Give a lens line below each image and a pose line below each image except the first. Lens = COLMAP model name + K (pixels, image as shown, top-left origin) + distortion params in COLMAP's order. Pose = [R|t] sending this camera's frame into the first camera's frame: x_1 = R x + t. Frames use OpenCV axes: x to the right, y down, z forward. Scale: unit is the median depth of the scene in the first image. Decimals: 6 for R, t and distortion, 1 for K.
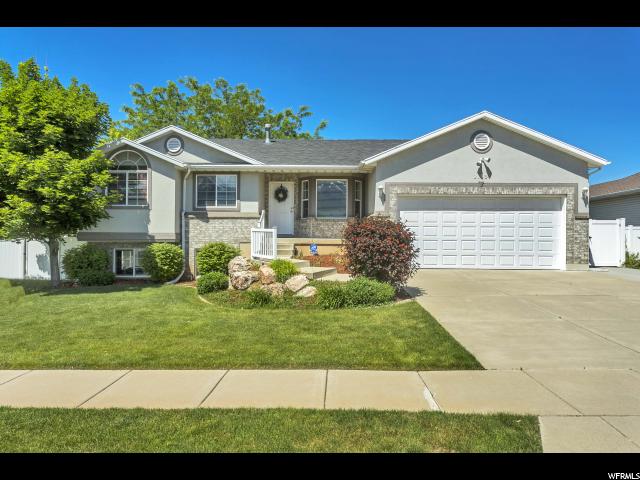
lens RADIAL K [[410.2, 0, 320.0], [0, 410.2, 240.0], [0, 0, 1]] dist [0.005736, 0.001084]
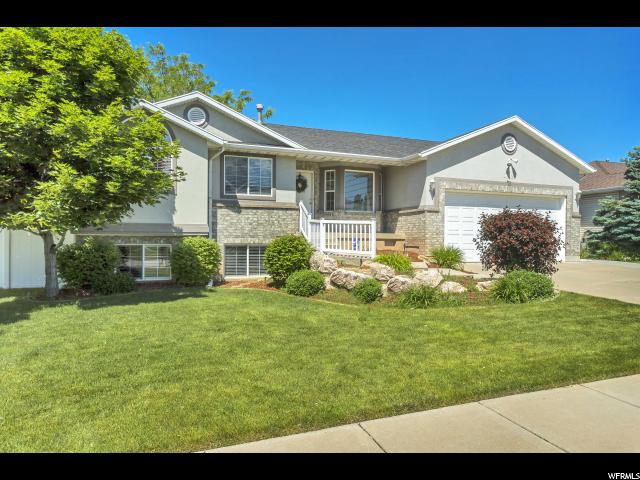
lens RADIAL K [[410.2, 0, 320.0], [0, 410.2, 240.0], [0, 0, 1]] dist [0.005736, 0.001084]
pose [[0.932354, 0.000317, 0.361547, -0.441080], [-0.002723, 0.999977, 0.006145, 0.007764], [-0.361537, -0.006713, 0.932334, 0.160623]]
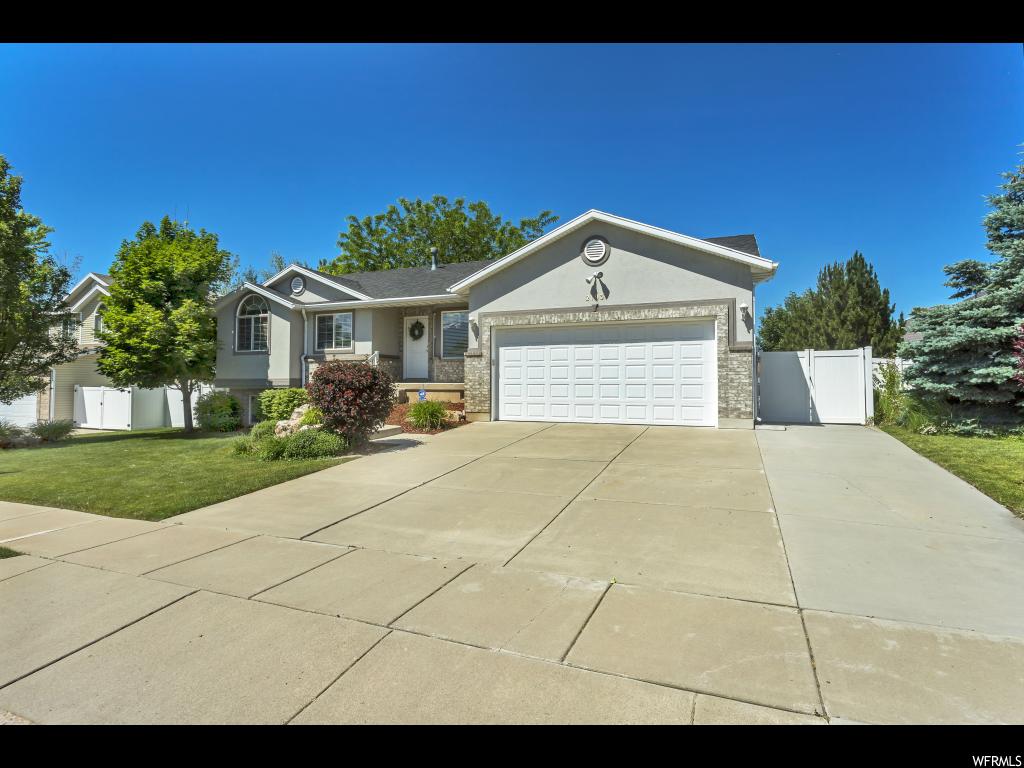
lens RADIAL K [[543.7, 0, 511.2], [0, 543.7, 366.3], [0, 0, 1]] dist [-0.001824, 0.000136]
pose [[0.925220, -0.019764, -0.378917, 0.589884], [0.008235, 0.999453, -0.032023, -0.001189], [0.379343, 0.026508, 0.924877, 0.041515]]
